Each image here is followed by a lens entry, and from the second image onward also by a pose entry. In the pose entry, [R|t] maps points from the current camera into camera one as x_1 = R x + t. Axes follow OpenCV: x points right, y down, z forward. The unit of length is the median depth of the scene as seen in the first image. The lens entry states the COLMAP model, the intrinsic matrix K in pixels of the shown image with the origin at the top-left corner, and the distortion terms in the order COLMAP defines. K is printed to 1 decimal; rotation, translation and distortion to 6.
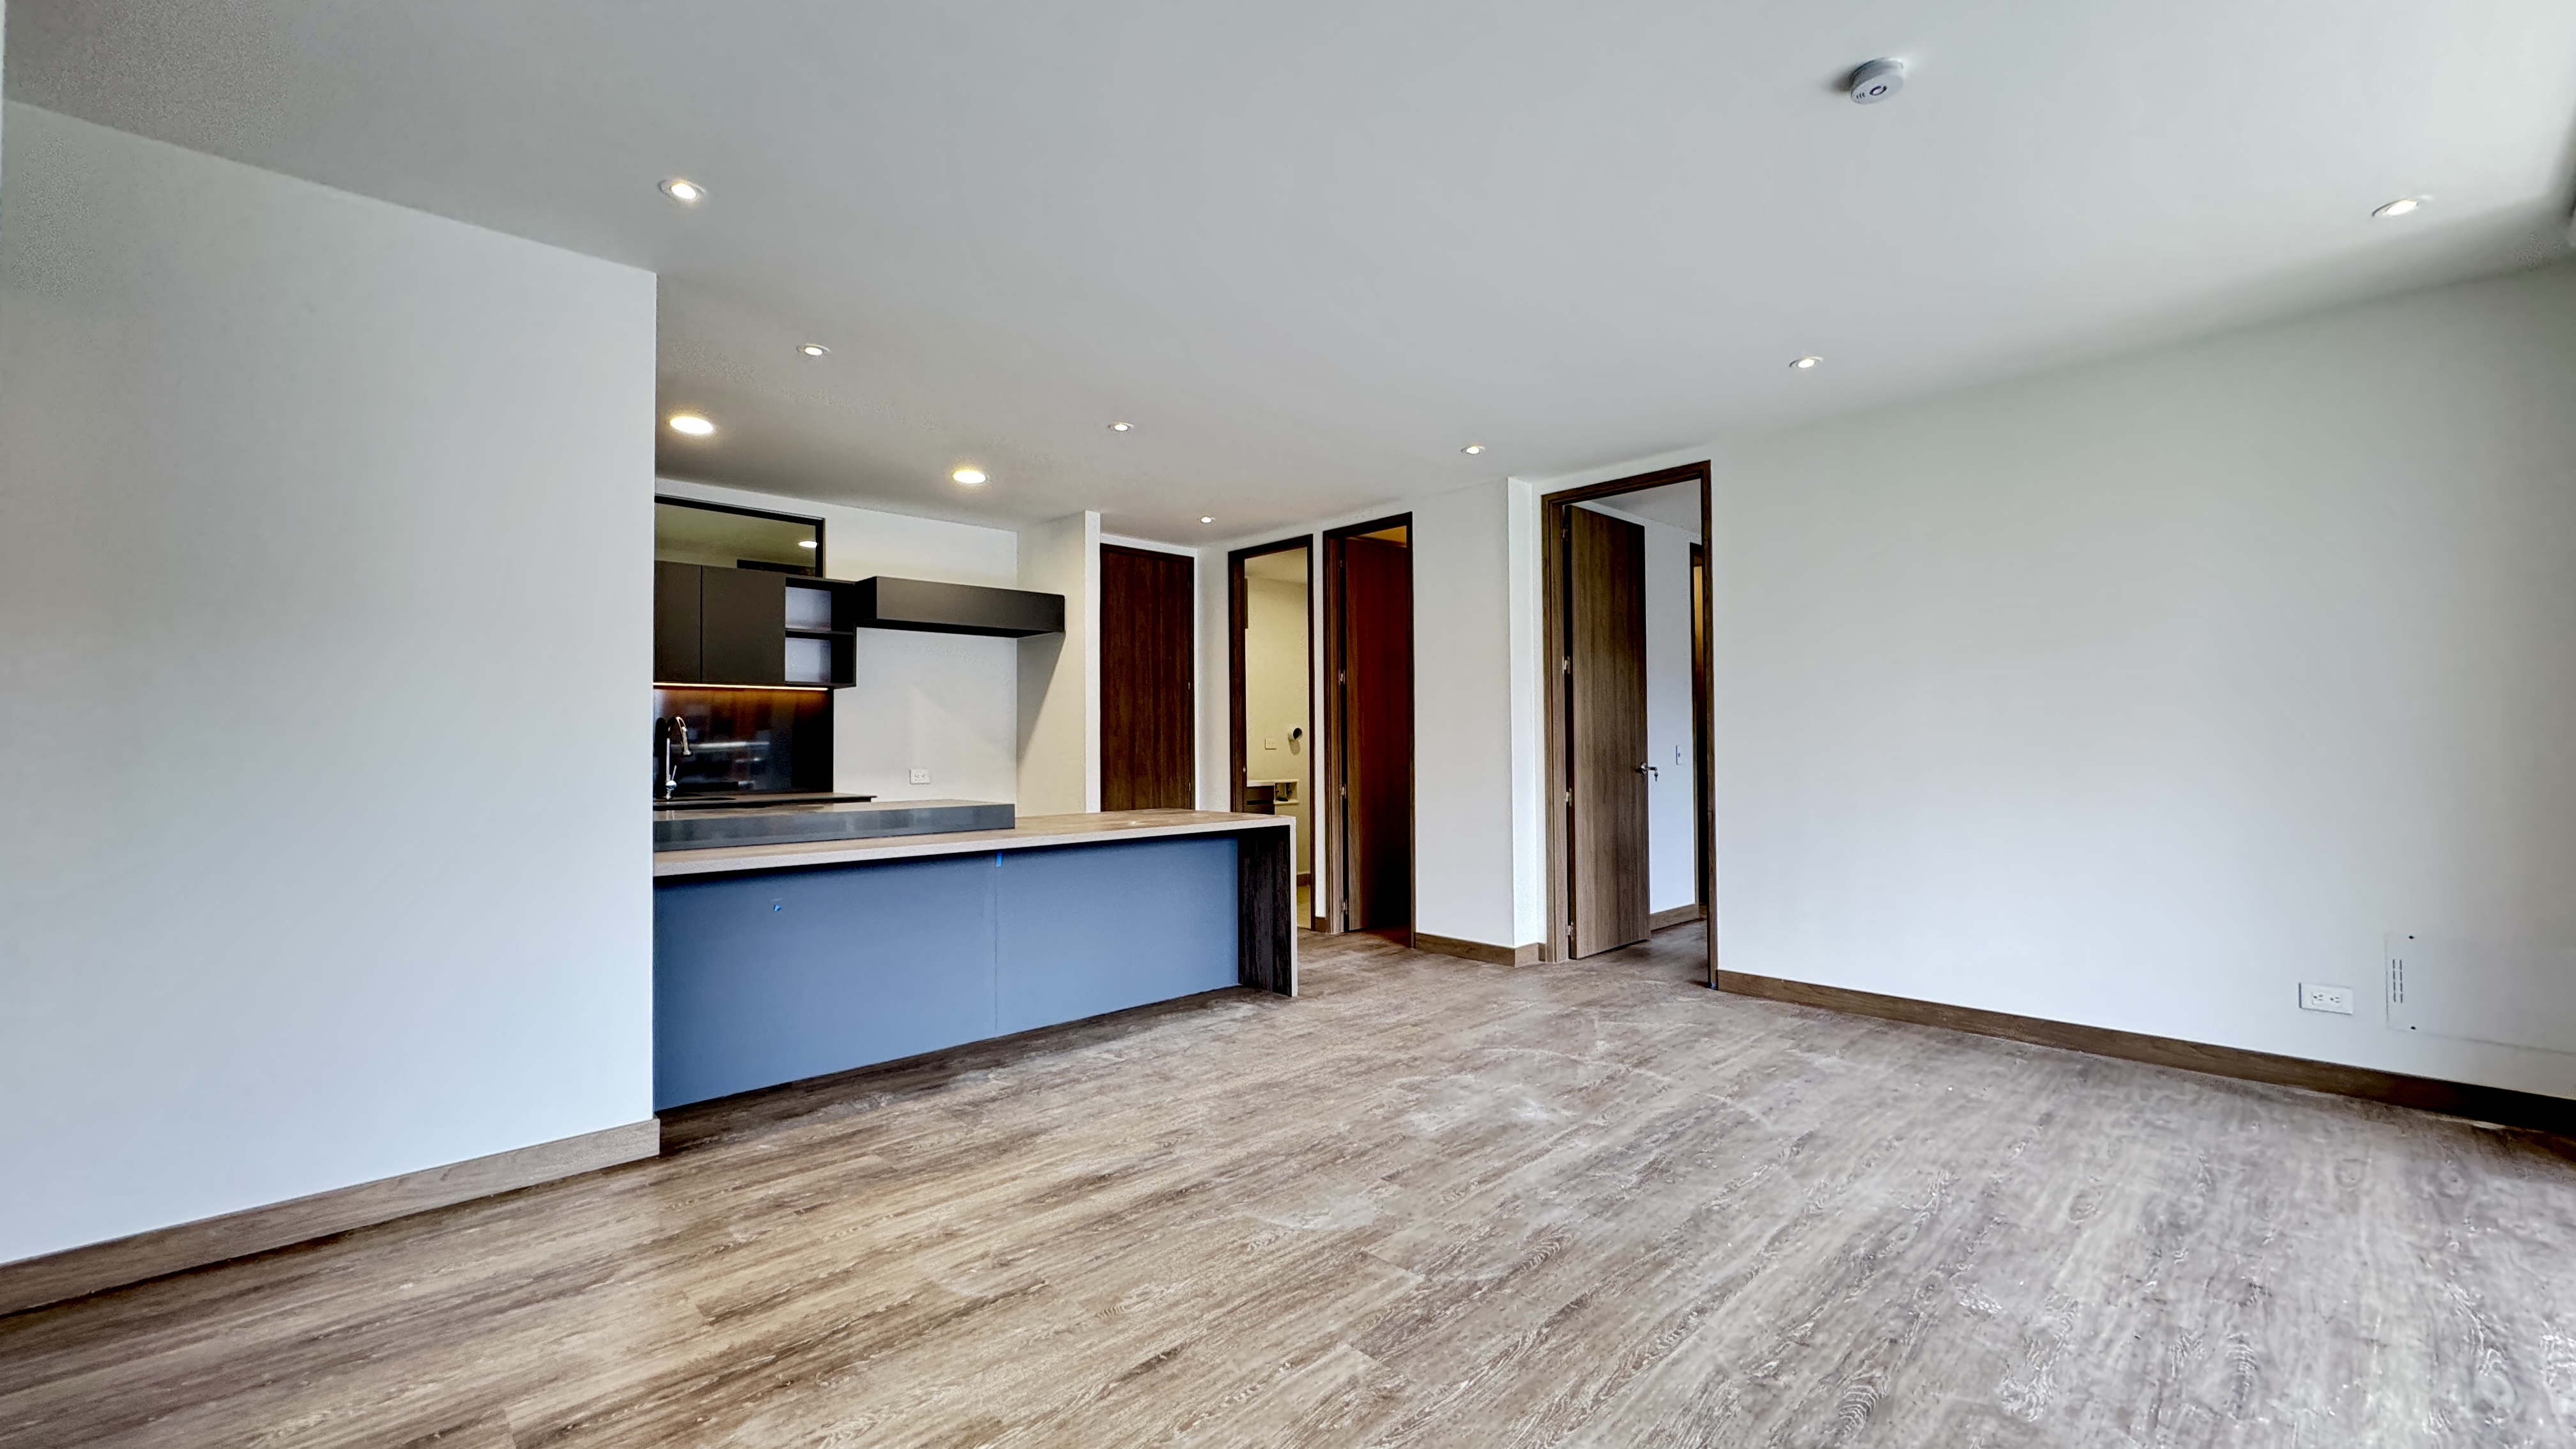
lens RADIAL K [[1027.8, 0, 1284.9], [0, 1027.8, 729.9], [0, 0, 1]] dist [-0.003572, 0.000282]
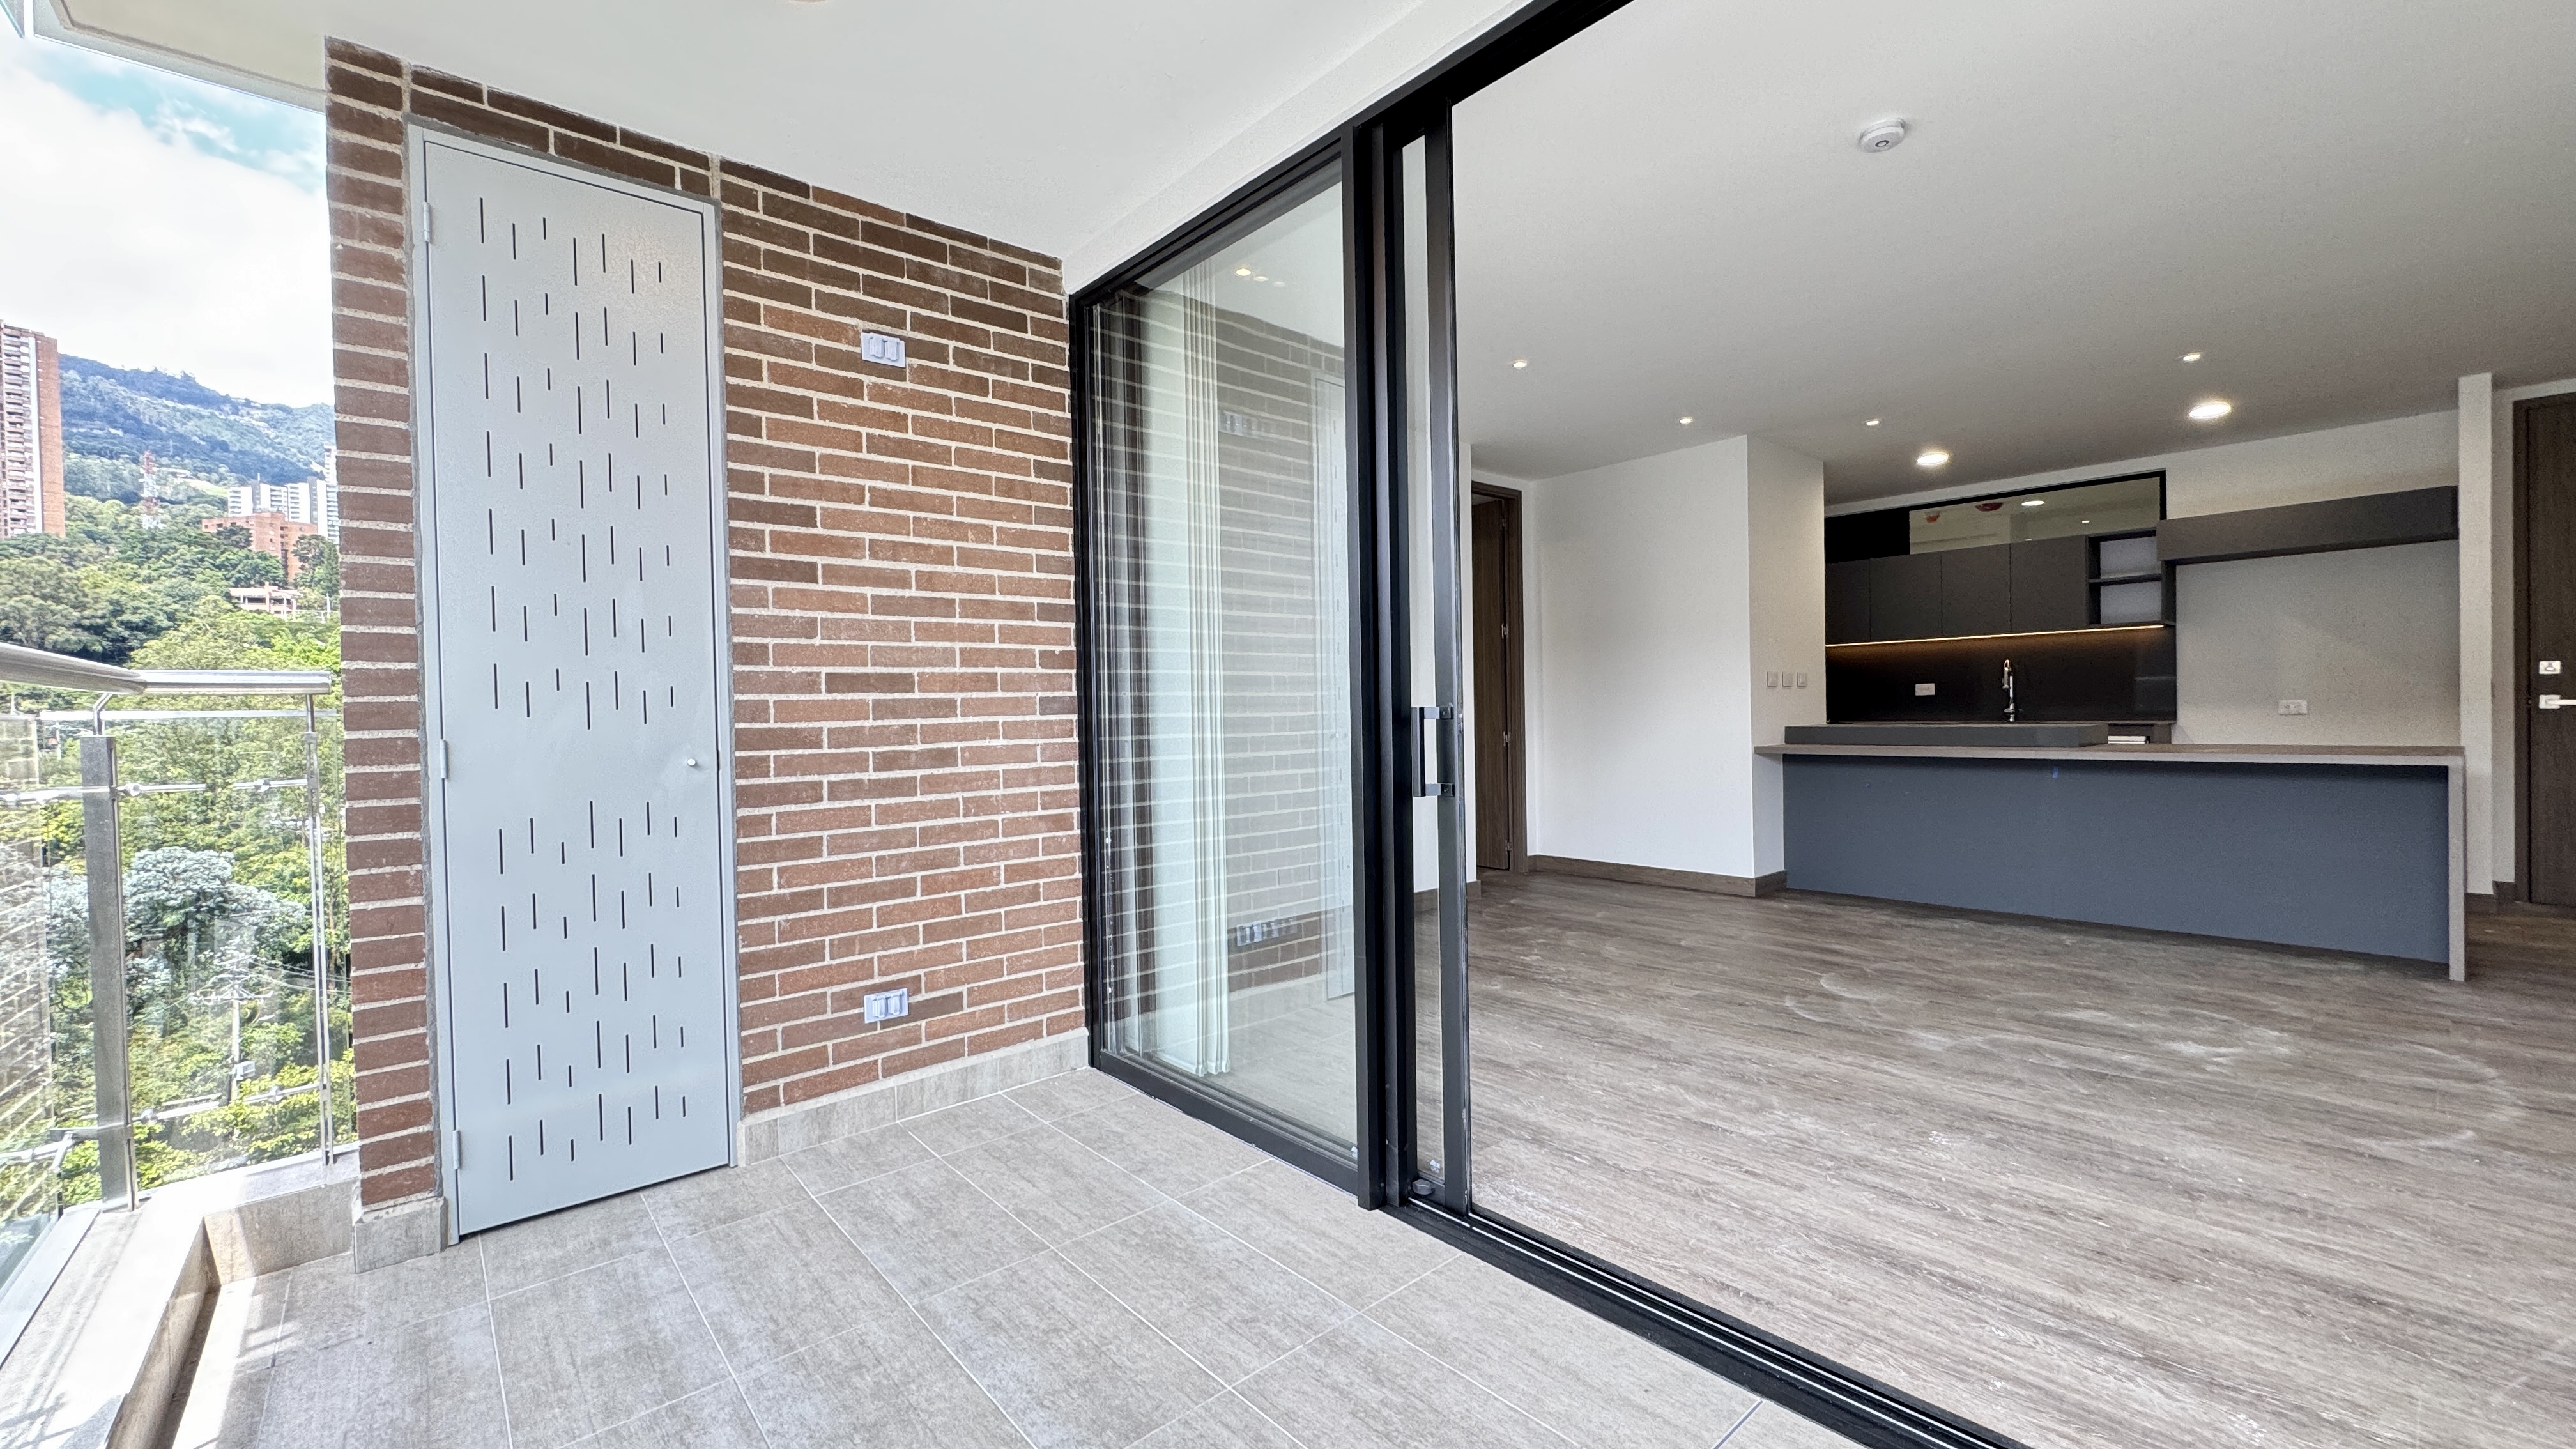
lens RADIAL K [[1027.8, 0, 1286.0], [0, 1027.8, 726.3], [0, 0, 1]] dist [-0.003572, 0.000282]
pose [[-0.044966, 0.022861, -0.998727, 1.284312], [0.034309, 0.999184, 0.021327, 0.021367], [0.998399, -0.033307, -0.045714, 0.210645]]
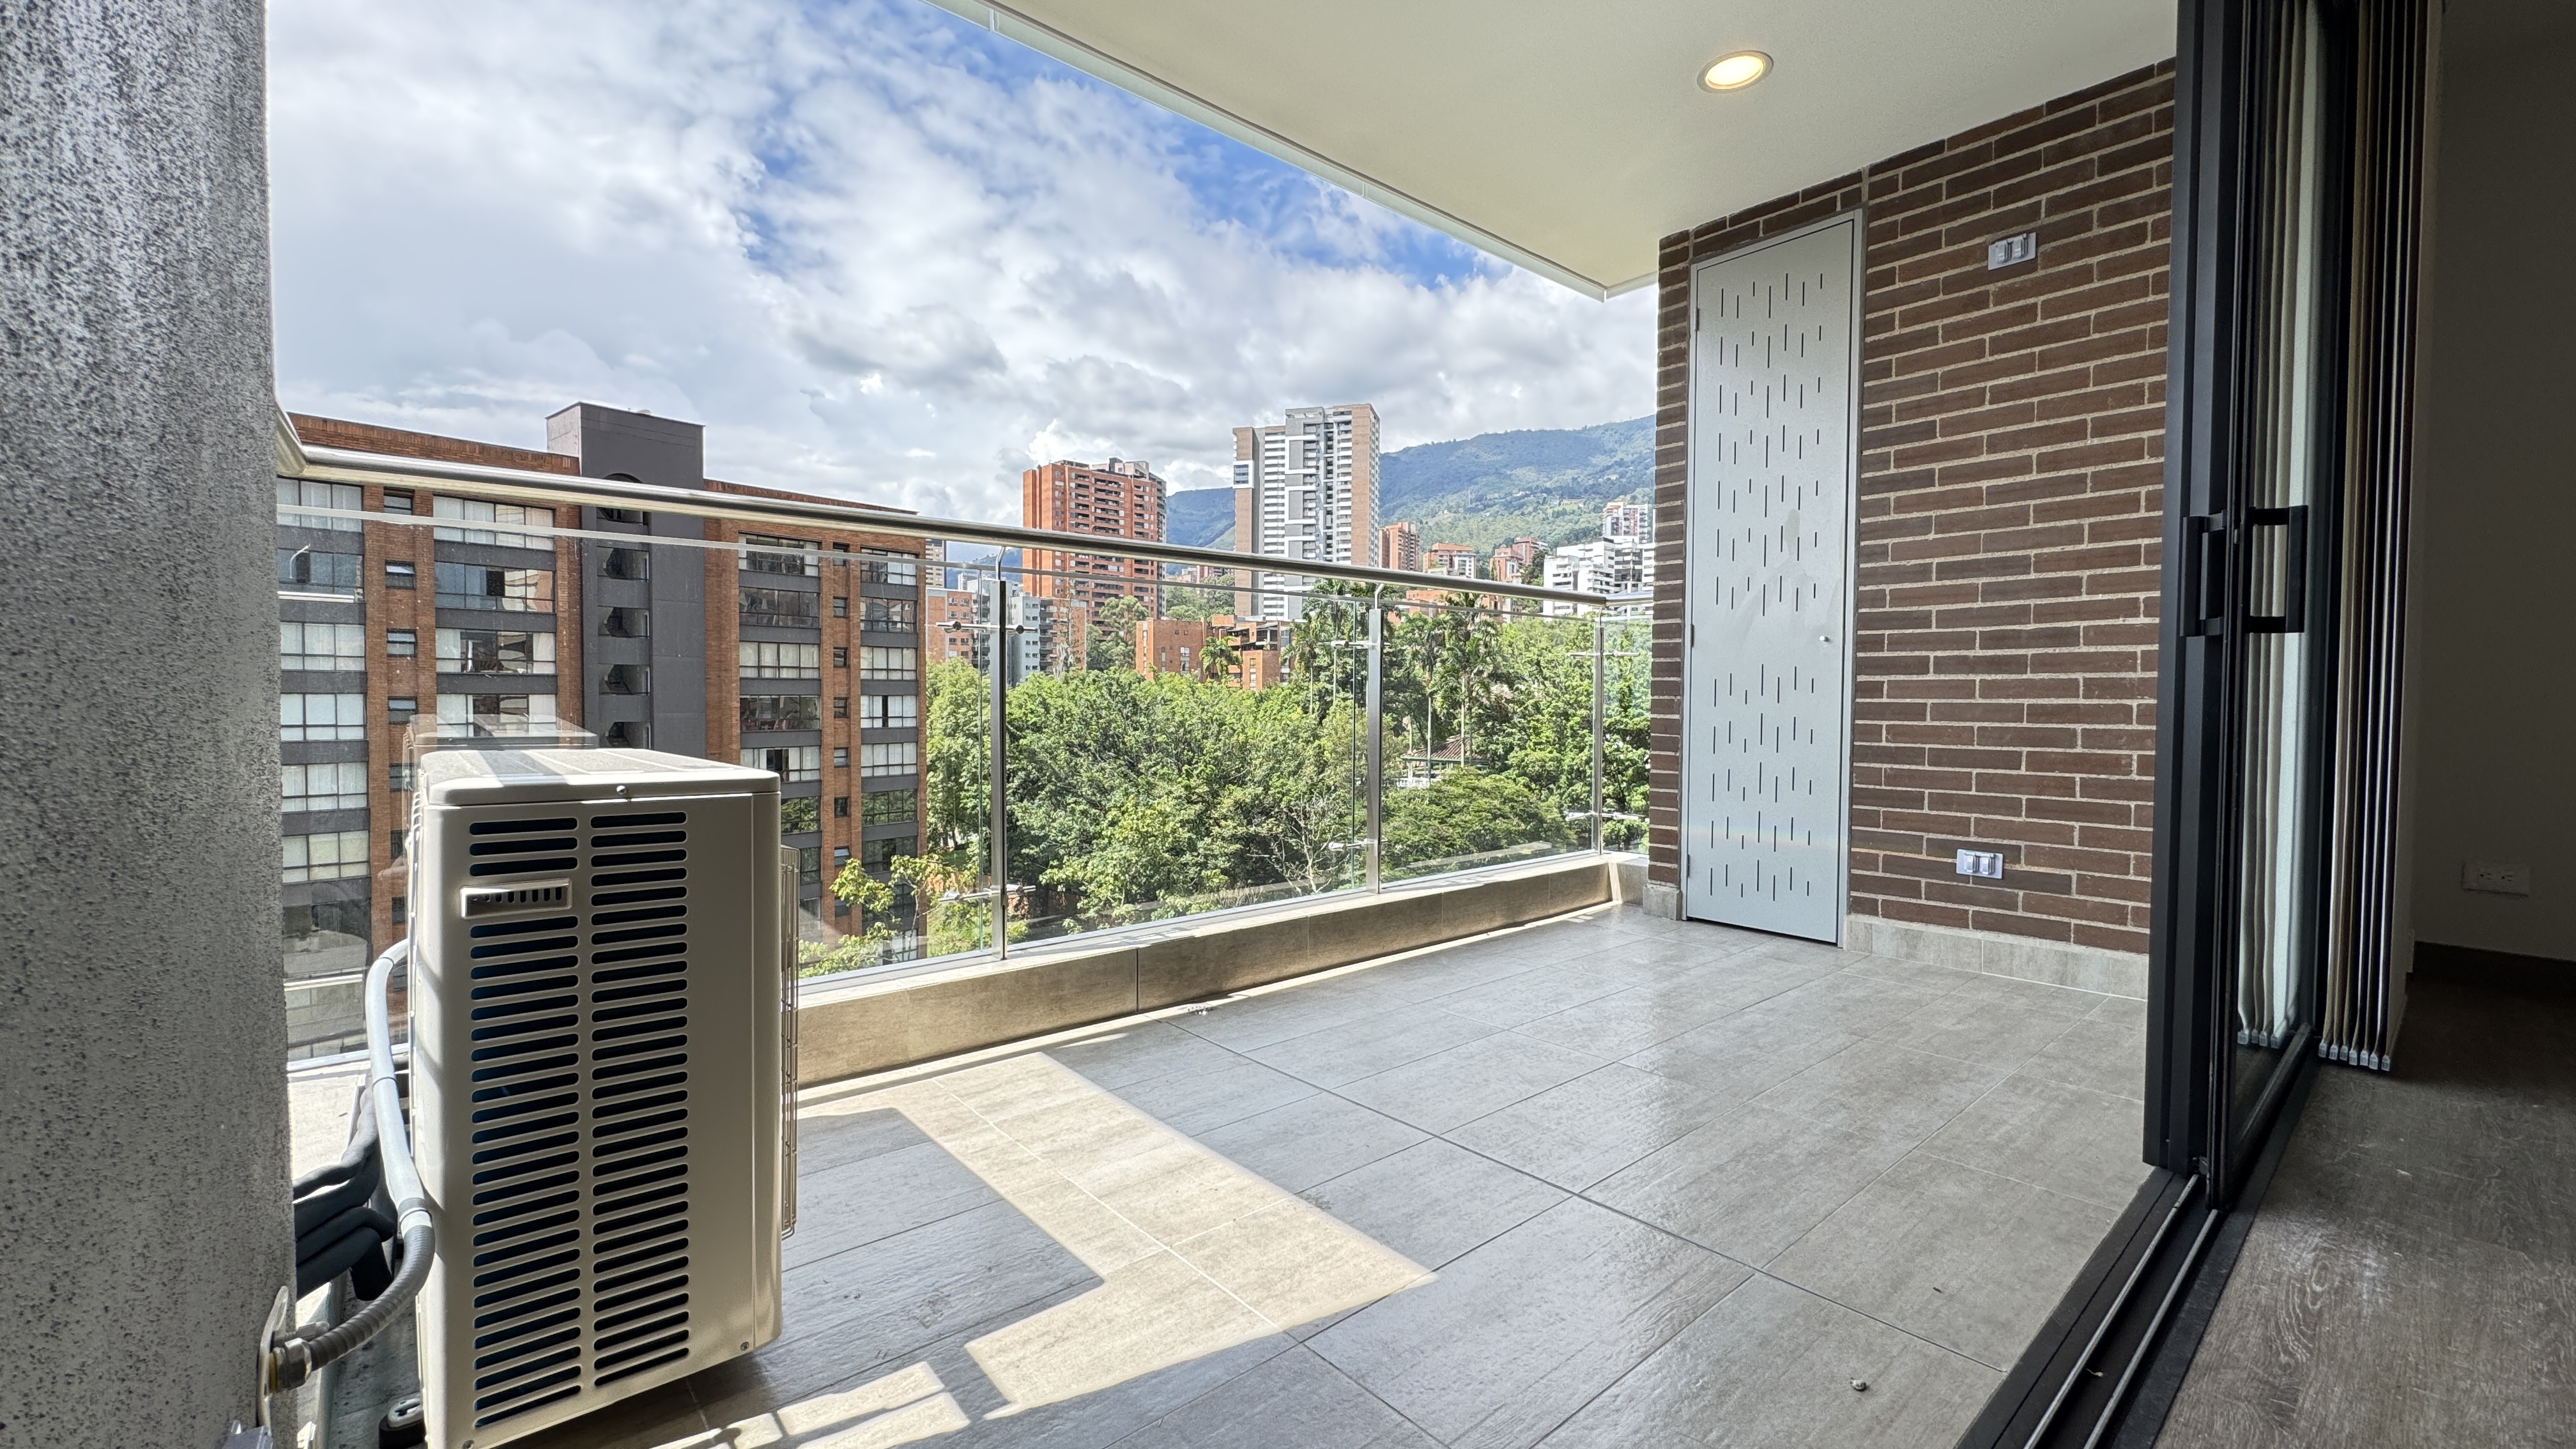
lens RADIAL K [[1027.8, 0, 1283.2], [0, 1027.8, 723.9], [0, 0, 1]] dist [-0.003572, 0.000282]
pose [[-0.998619, -0.000964, 0.052527, 1.020920], [-0.000190, 0.999891, 0.014736, 0.124683], [-0.052535, 0.014706, -0.998511, 0.824595]]
